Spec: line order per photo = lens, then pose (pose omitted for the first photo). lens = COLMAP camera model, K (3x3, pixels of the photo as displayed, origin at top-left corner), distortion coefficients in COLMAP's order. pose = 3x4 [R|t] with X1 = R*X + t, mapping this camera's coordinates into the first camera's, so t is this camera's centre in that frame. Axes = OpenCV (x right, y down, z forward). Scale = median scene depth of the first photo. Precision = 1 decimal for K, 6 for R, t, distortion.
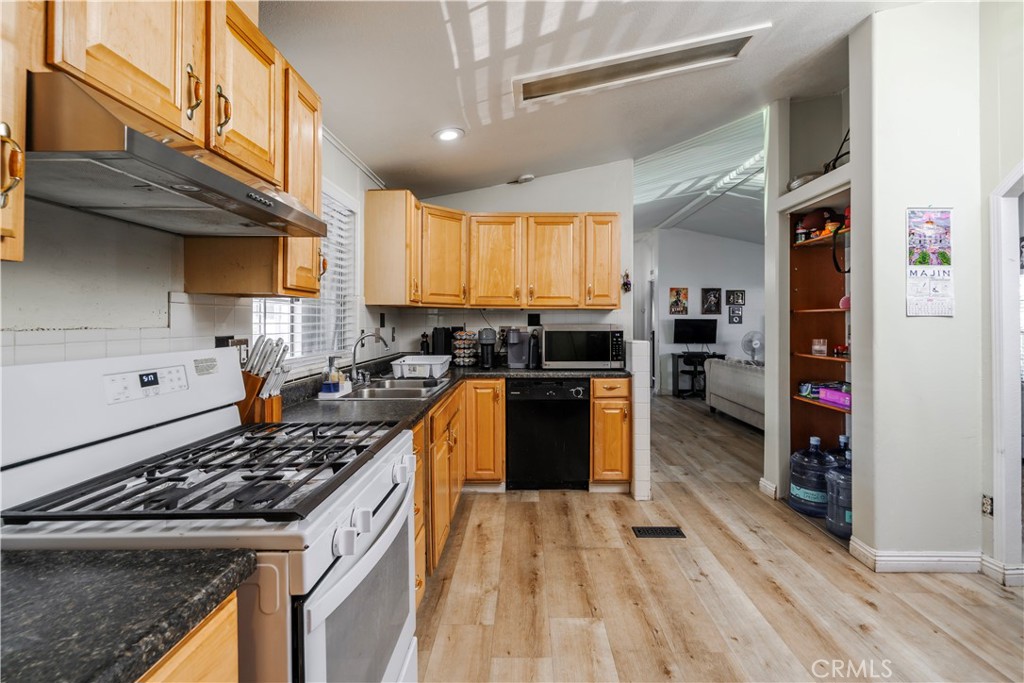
lens RADIAL K [[473.7, 0, 529.3], [0, 473.7, 322.3], [0, 0, 1]] dist [-0.003581, -0.000279]
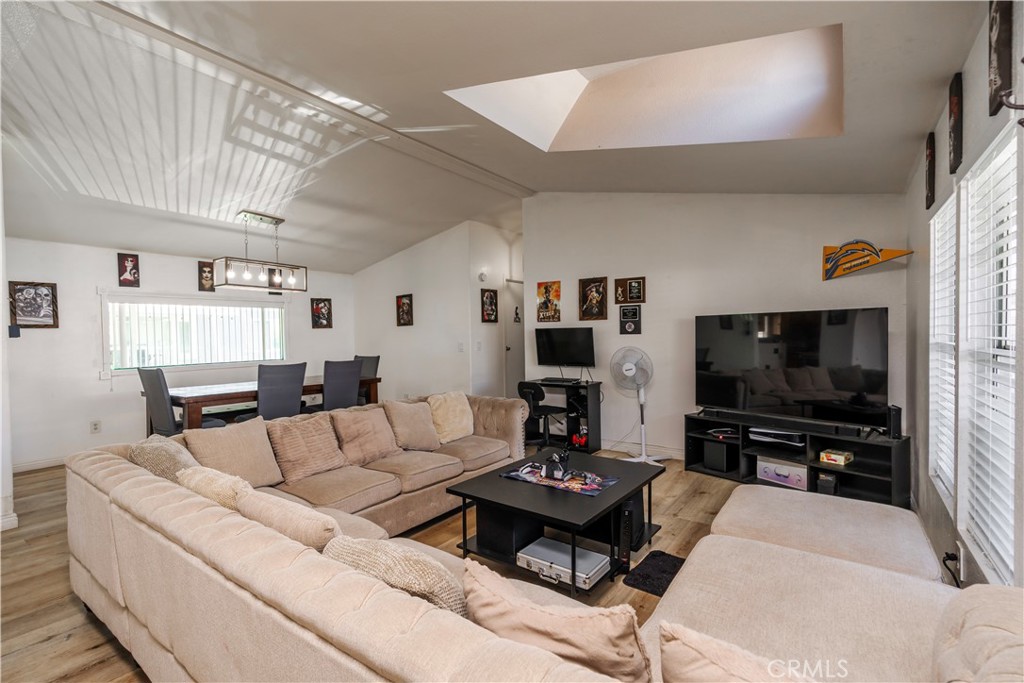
lens RADIAL K [[456.9, 0, 512.9], [0, 456.9, 335.1], [0, 0, 1]] dist [-0.004916, 0.000157]
pose [[0.802783, -0.011003, -0.596170, 1.786840], [0.016660, 0.999853, 0.003980, -0.002867], [0.596038, -0.013128, 0.802849, 1.219604]]
